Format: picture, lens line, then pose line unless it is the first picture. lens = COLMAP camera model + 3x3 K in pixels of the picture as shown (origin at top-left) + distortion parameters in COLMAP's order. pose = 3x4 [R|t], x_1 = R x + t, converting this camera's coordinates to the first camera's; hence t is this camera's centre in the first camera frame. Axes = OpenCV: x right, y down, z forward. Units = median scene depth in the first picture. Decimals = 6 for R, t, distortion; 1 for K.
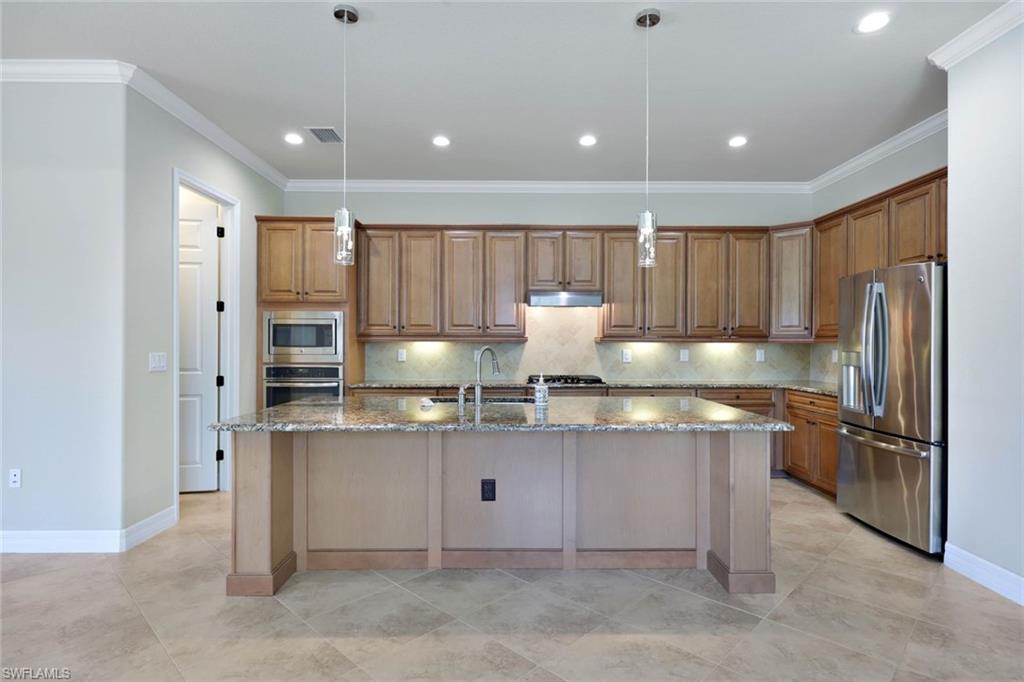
lens RADIAL K [[530.4, 0, 512.0], [0, 530.4, 341.0], [0, 0, 1]] dist [0.002050, 0.000061]
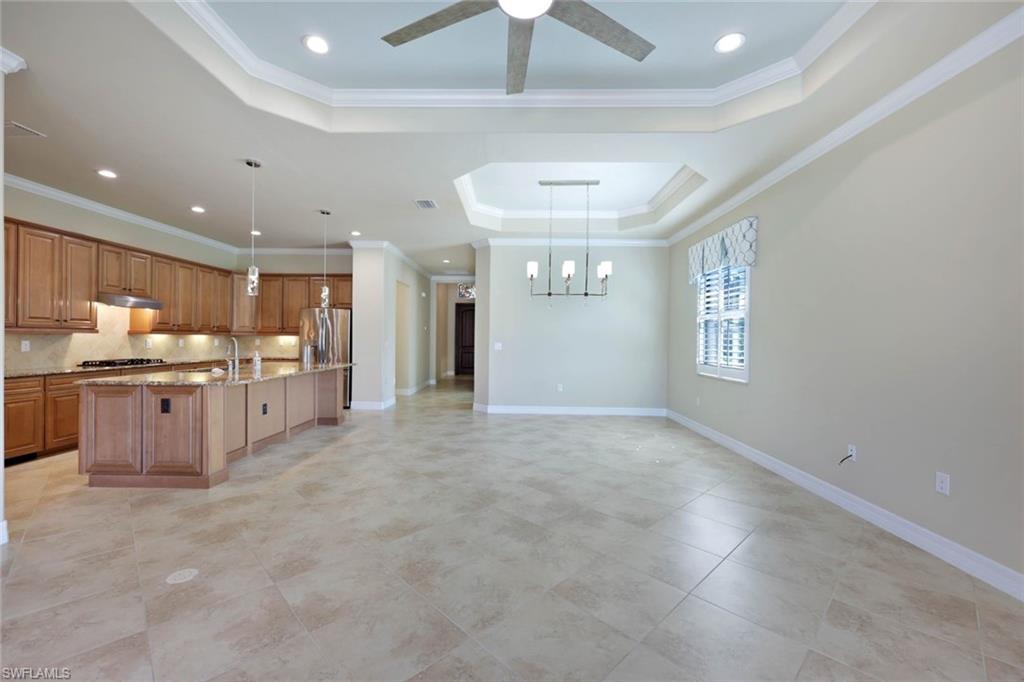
lens RADIAL K [[417.3, 0, 512.0], [0, 417.3, 341.0], [0, 0, 1]] dist [-0.000469, 0.000012]
pose [[0.020479, -0.009251, 0.999747, -0.920250], [-0.010984, 0.999895, 0.009478, -0.000422], [-0.999730, -0.011175, 0.020375, 0.020970]]
